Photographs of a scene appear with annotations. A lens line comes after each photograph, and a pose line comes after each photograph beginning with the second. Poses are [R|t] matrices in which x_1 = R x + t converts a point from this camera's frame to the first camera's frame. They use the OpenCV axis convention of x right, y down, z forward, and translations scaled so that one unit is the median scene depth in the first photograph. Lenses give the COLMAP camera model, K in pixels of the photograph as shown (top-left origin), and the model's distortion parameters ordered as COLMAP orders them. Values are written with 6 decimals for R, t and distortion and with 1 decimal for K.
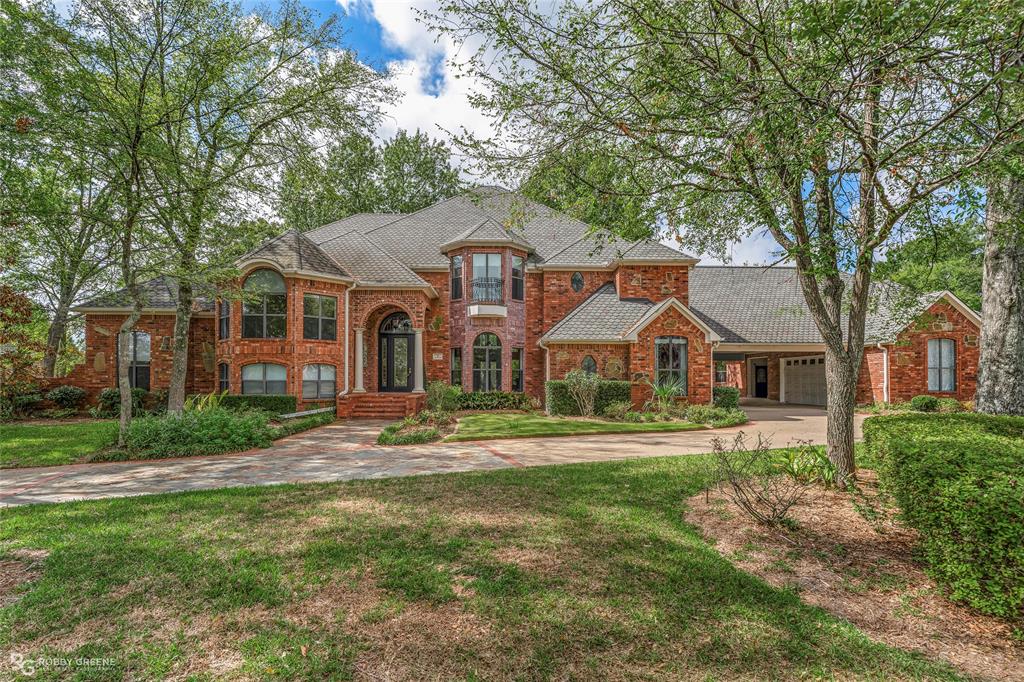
lens RADIAL K [[498.8, 0, 519.6], [0, 498.8, 376.3], [0, 0, 1]] dist [-0.002674, -0.000356]
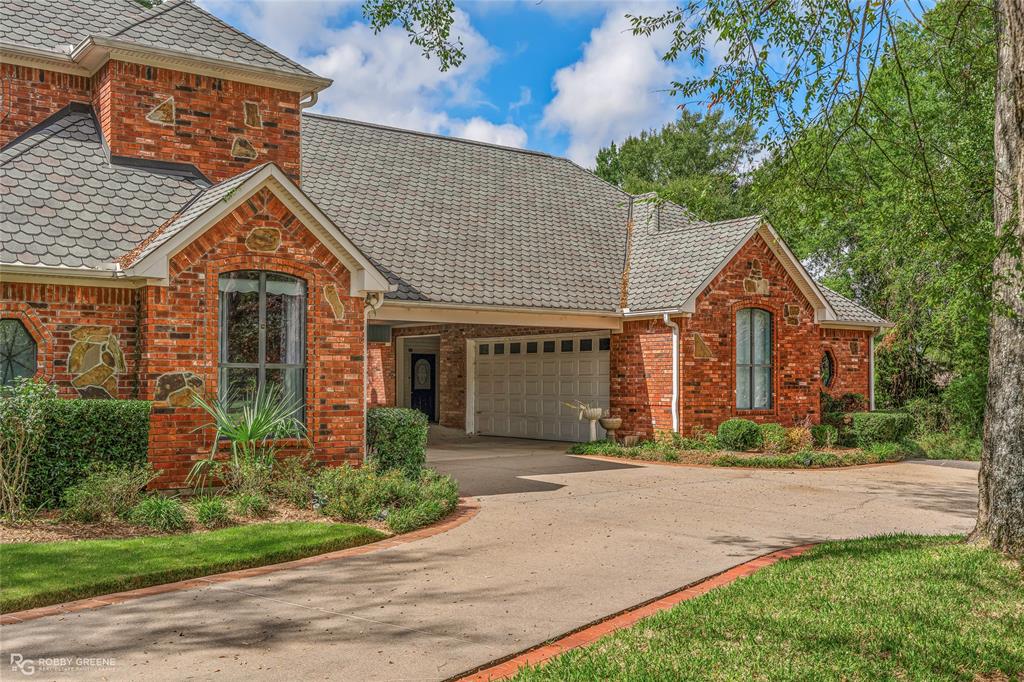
lens RADIAL K [[1014.6, 0, 513.3], [0, 1014.6, 369.6], [0, 0, 1]] dist [0.004485, 0.003949]
pose [[0.829449, 0.005559, 0.558555, 0.039736], [-0.006655, 0.999978, -0.000069, -0.010400], [-0.558543, -0.003660, 0.829468, 0.261683]]
